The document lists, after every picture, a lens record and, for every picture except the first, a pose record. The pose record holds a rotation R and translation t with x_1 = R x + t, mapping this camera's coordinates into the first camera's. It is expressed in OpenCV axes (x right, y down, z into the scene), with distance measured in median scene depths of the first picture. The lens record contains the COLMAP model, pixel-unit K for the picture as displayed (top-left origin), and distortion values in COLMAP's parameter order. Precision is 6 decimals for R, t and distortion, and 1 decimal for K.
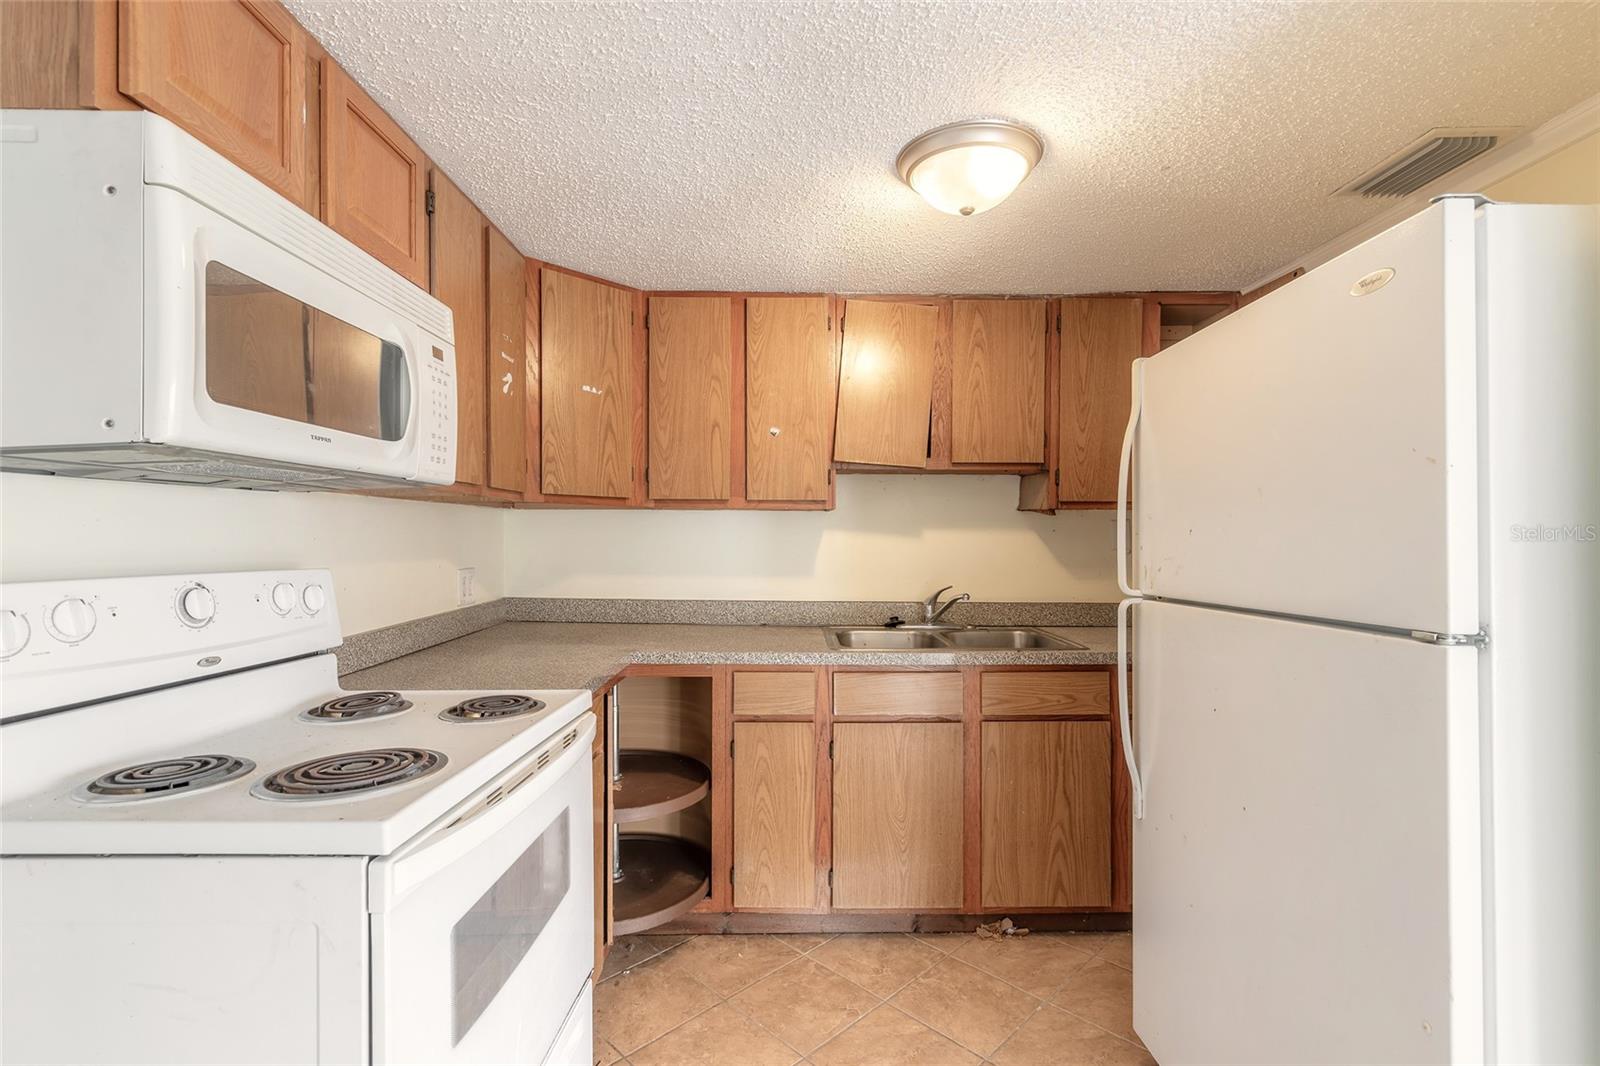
lens RADIAL K [[729.6, 0, 800.2], [0, 729.6, 533.6], [0, 0, 1]] dist [0.006513, -0.001869]
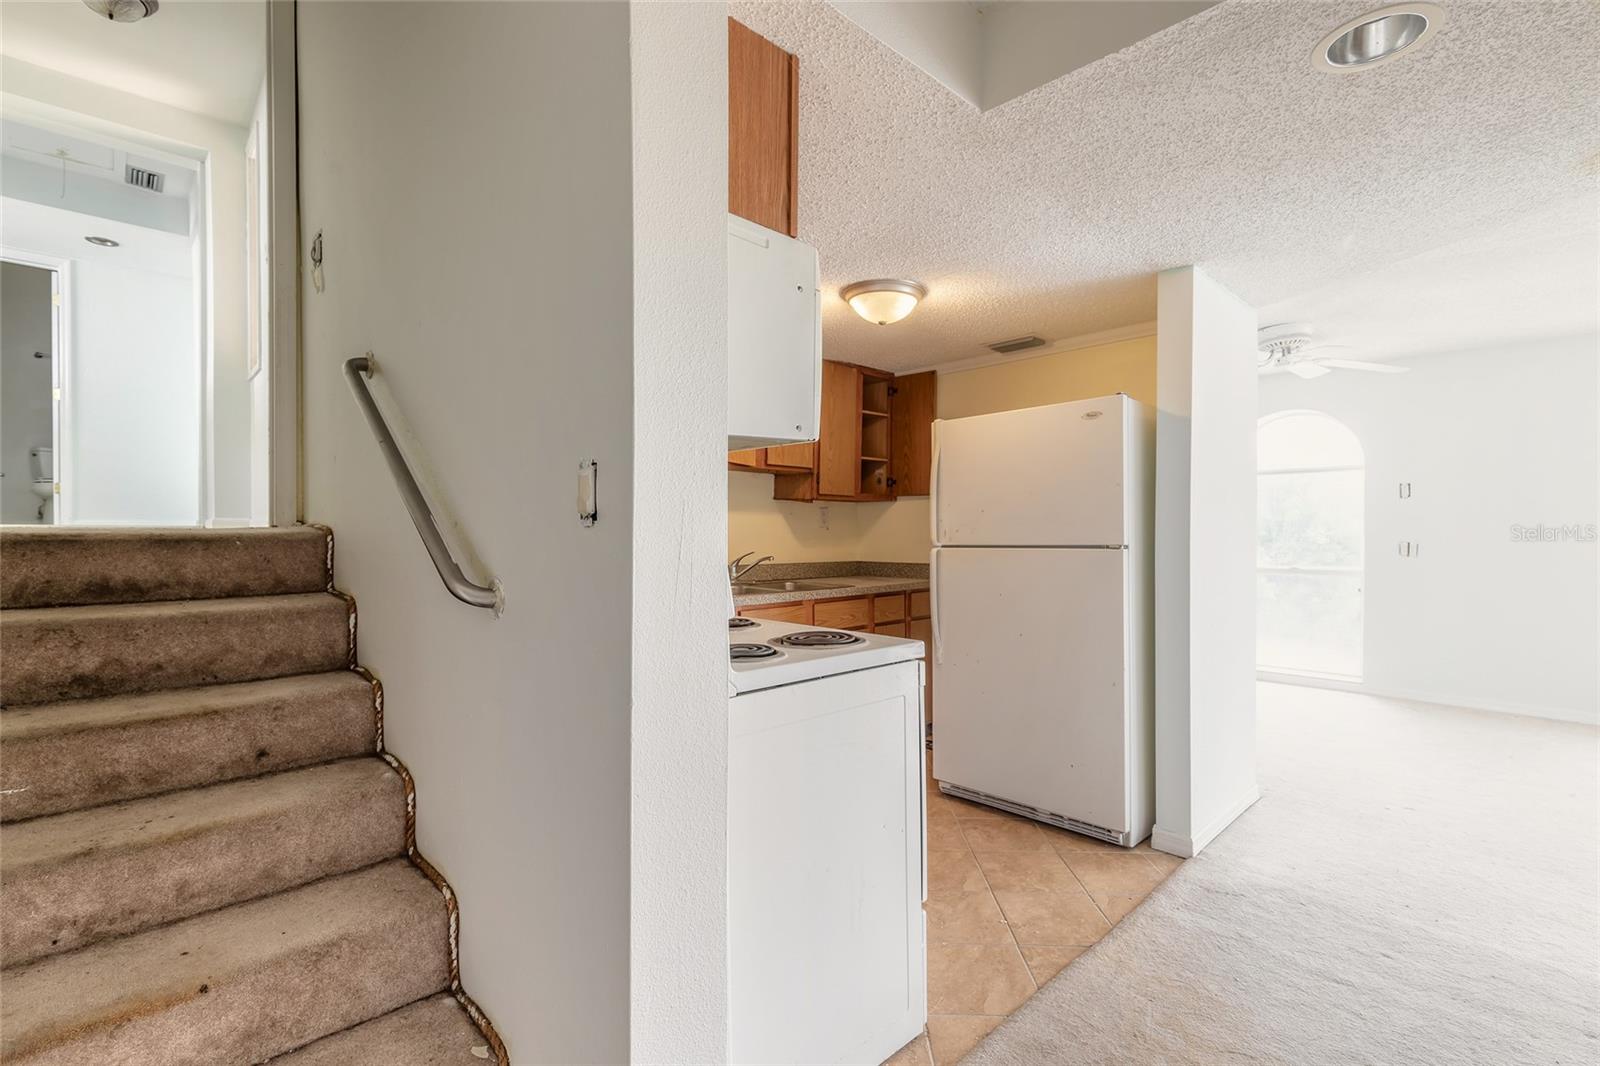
lens RADIAL K [[729.6, 0, 803.2], [0, 729.6, 531.8], [0, 0, 1]] dist [0.006513, -0.001869]
pose [[0.721394, -0.000773, 0.692524, -0.717824], [-0.003906, 0.999979, 0.005185, 0.026721], [-0.692513, -0.006445, 0.721376, -0.072713]]
